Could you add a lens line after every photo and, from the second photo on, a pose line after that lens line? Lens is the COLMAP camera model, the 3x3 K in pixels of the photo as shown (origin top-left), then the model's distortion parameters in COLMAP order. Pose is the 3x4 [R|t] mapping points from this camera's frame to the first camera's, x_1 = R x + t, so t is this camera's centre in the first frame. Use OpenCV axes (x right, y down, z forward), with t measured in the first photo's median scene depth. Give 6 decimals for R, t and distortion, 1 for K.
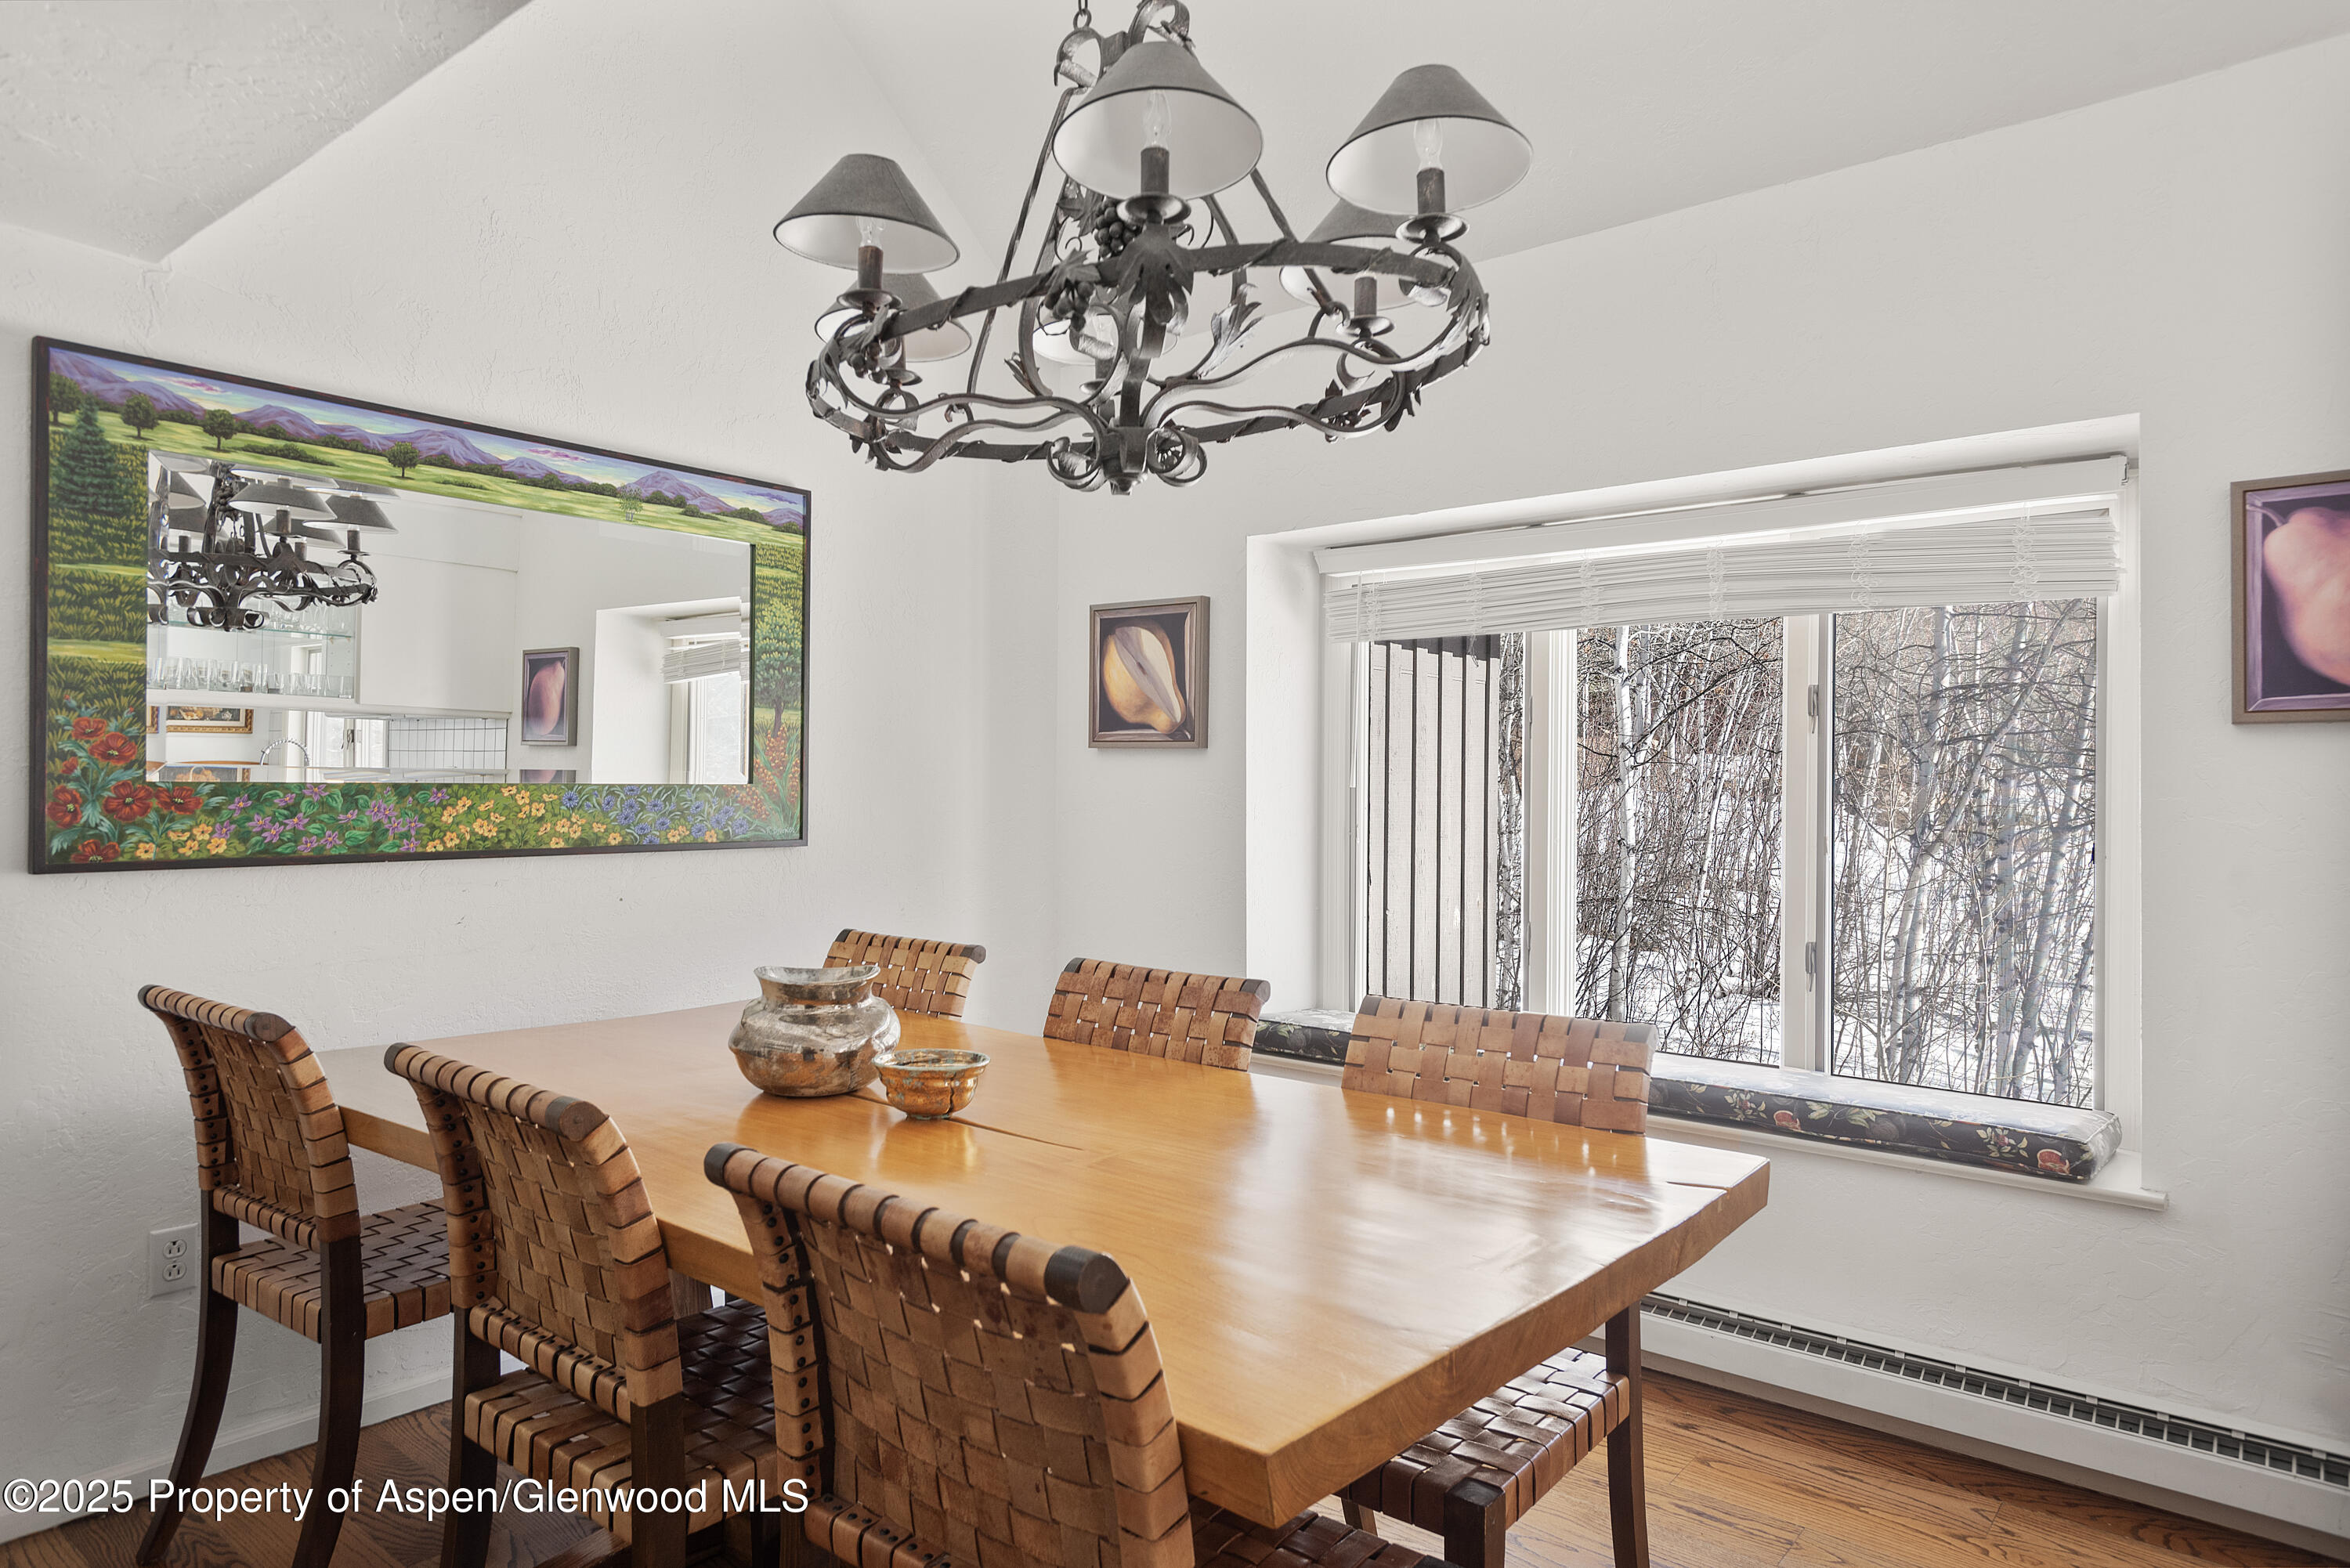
lens RADIAL K [[1419.1, 0, 1178.6], [0, 1419.1, 784.6], [0, 0, 1]] dist [0.006192, 0.000594]
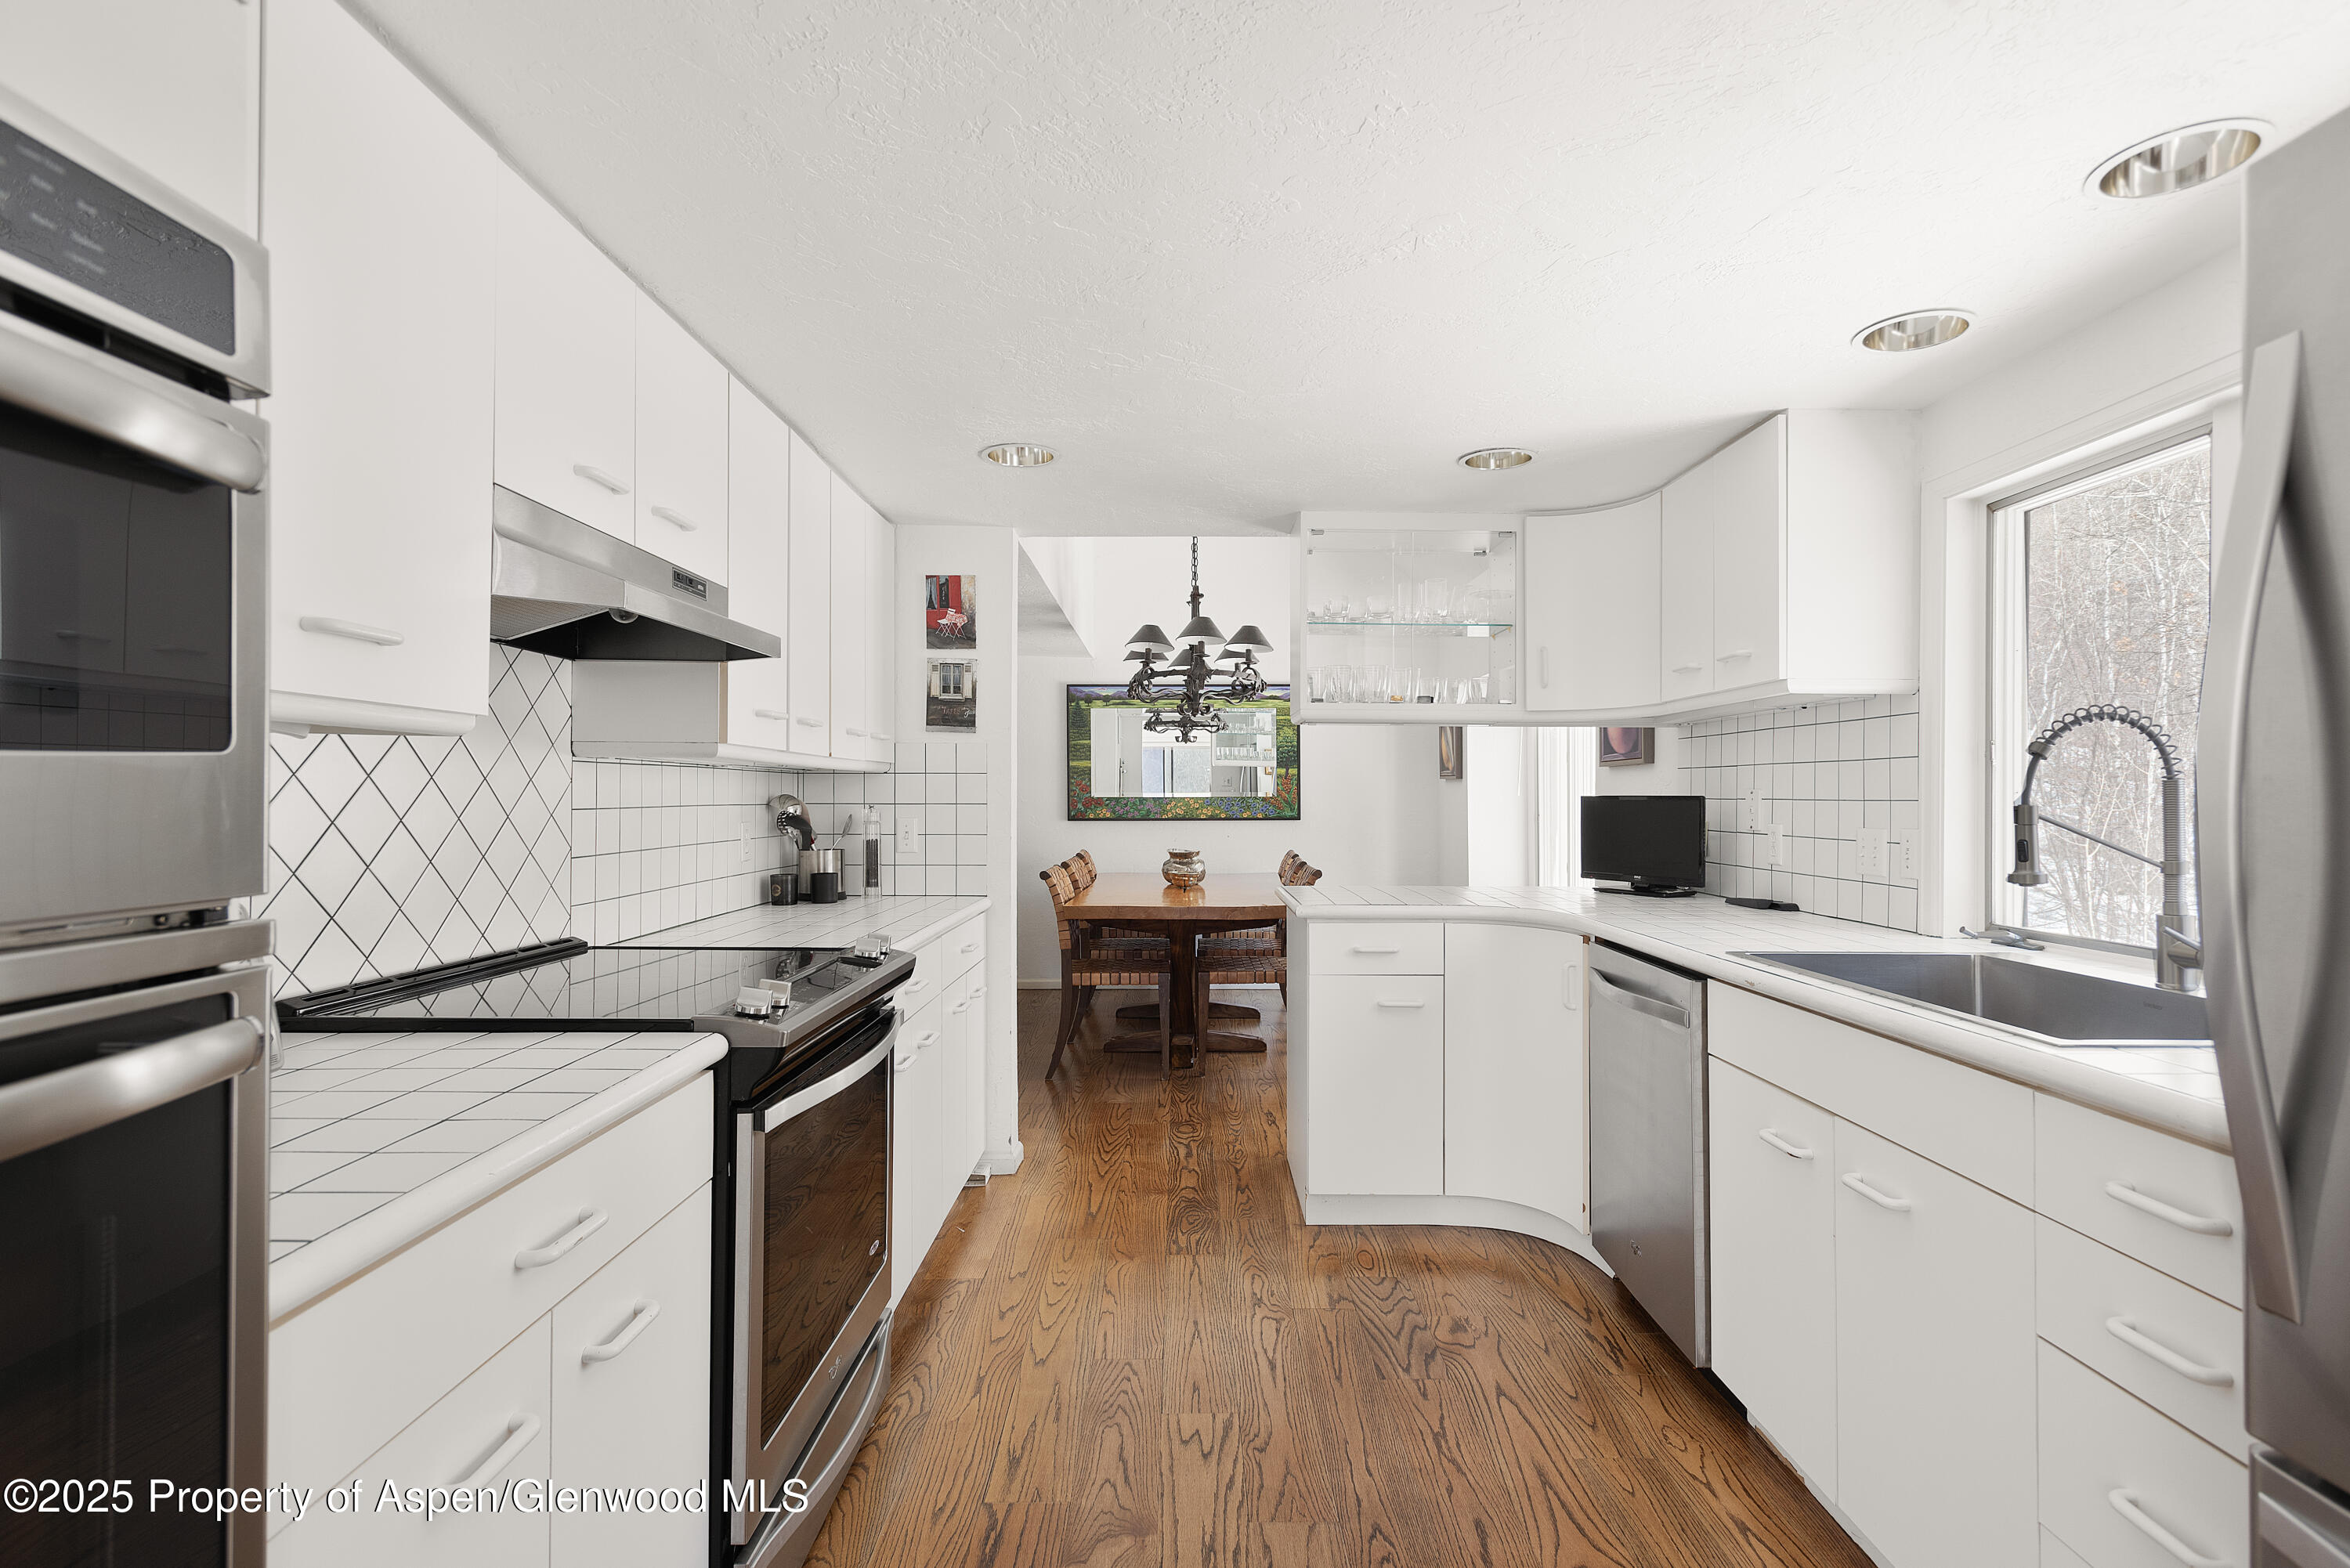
lens RADIAL K [[1109.7, 0, 1172.4], [0, 1109.7, 785.9], [0, 0, 1]] dist [0.018149, 0.000255]
pose [[0.608691, -0.011712, -0.793321, 1.654027], [0.006412, 0.999931, -0.009843, -0.001511], [0.793382, 0.000905, 0.608724, -0.582800]]
